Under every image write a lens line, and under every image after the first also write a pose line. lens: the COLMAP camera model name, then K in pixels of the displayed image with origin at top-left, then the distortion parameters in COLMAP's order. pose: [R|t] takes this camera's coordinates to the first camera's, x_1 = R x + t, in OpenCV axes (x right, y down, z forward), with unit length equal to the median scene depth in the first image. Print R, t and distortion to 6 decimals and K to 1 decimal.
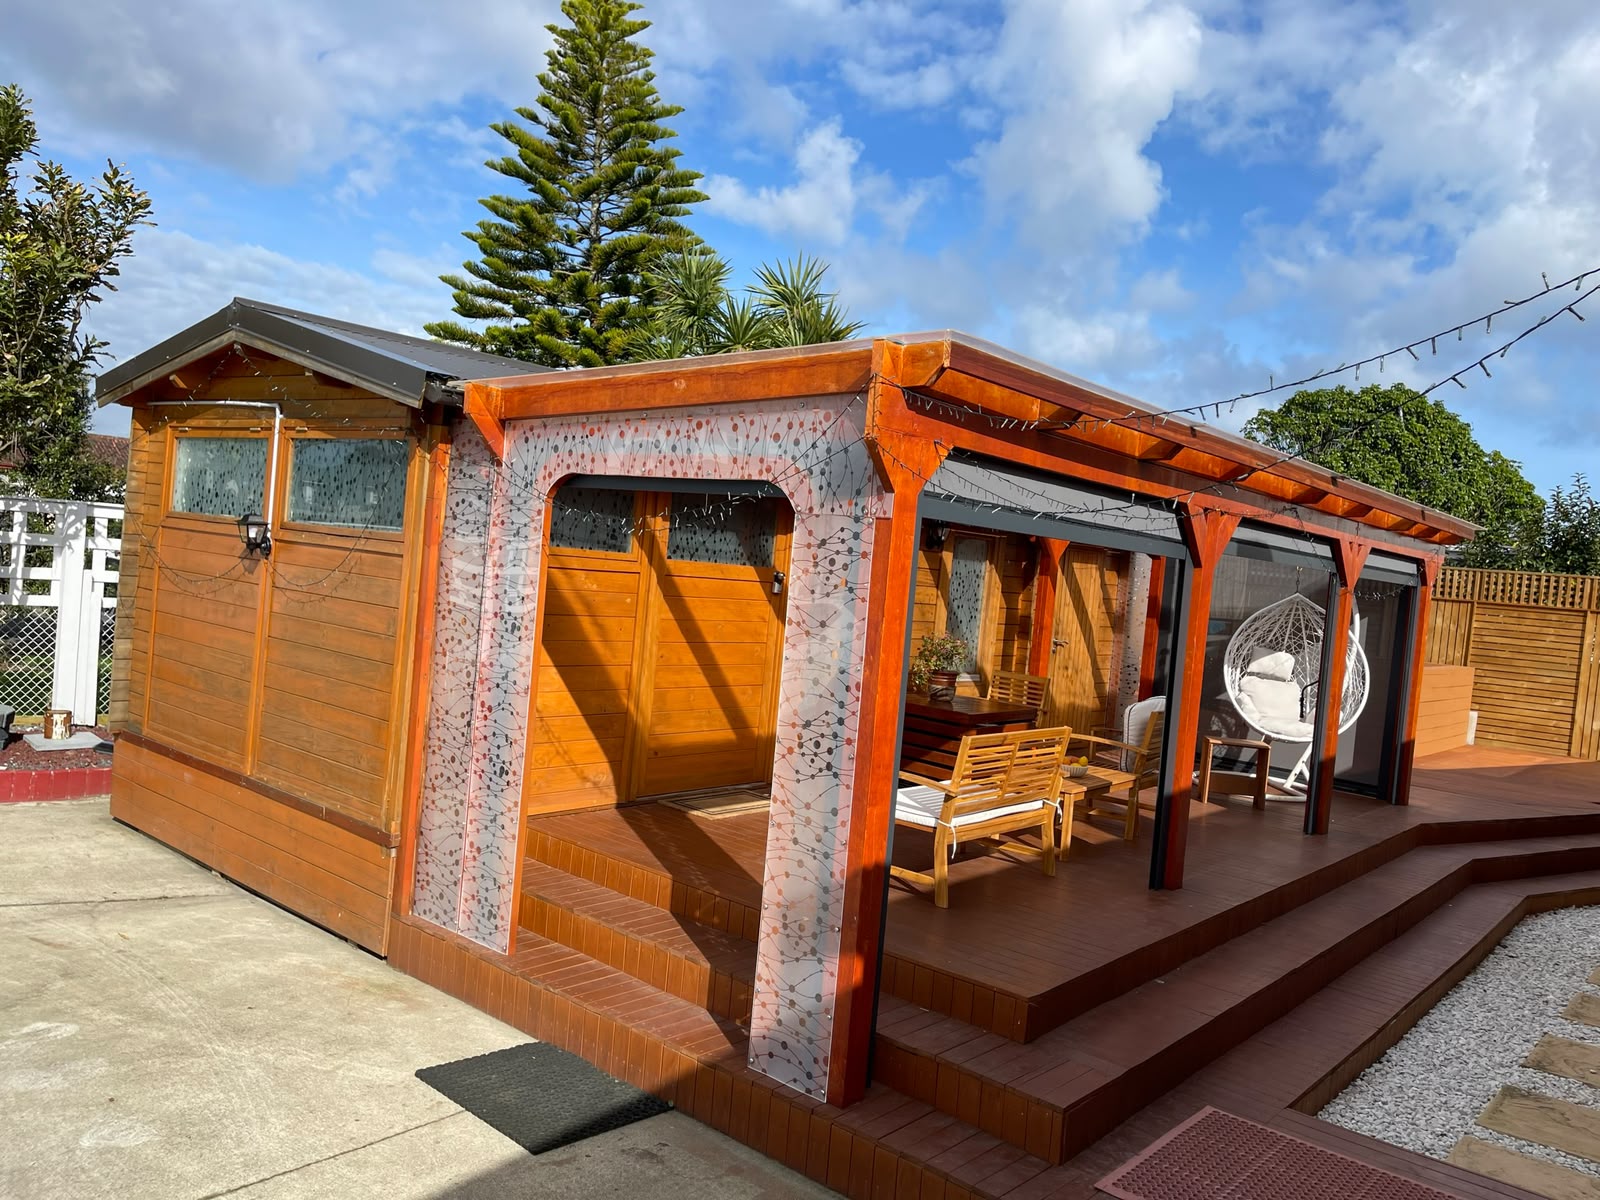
lens RADIAL K [[1204.4, 0, 805.1], [0, 1204.4, 599.4], [0, 0, 1]] dist [0.067651, -0.089961]
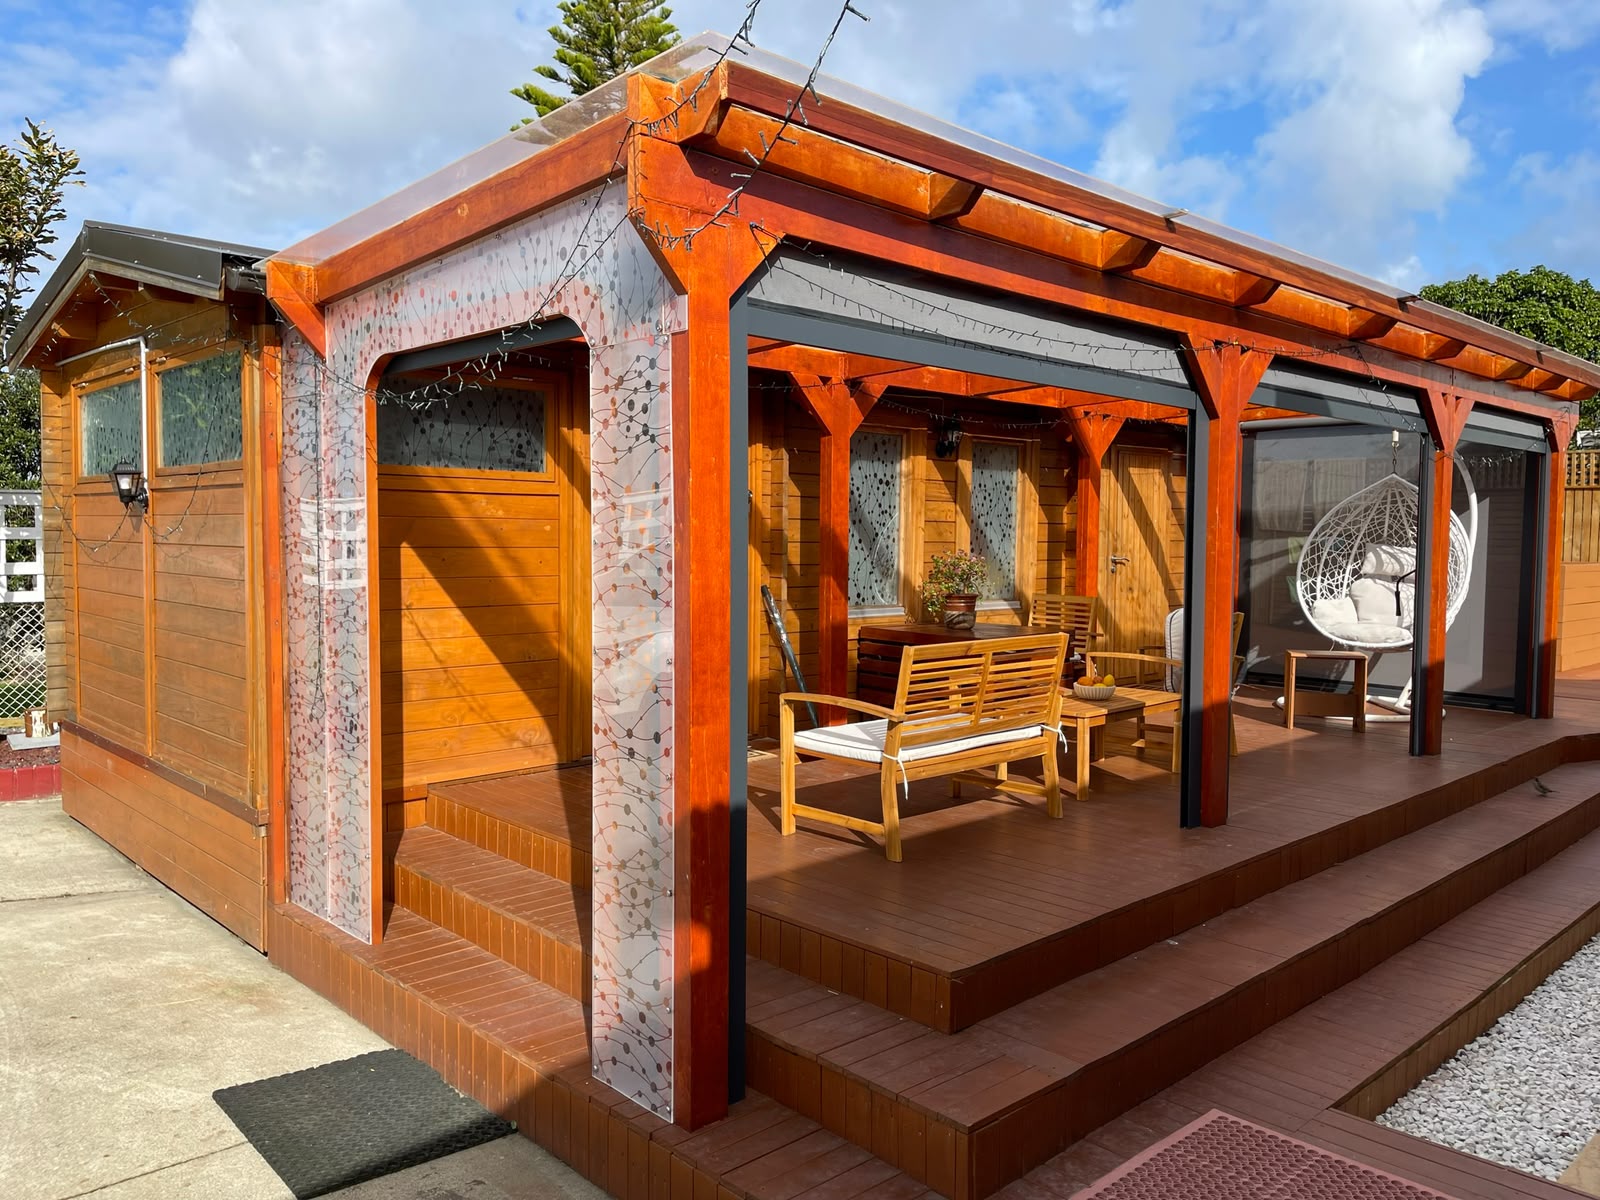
lens RADIAL K [[1204.4, 0, 794.9], [0, 1204.4, 596.7], [0, 0, 1]] dist [0.067651, -0.089961]
pose [[0.990365, -0.075569, -0.116045, 0.147648], [0.077455, 0.996926, 0.011827, 0.063417], [0.114794, -0.020701, 0.993174, 0.196271]]
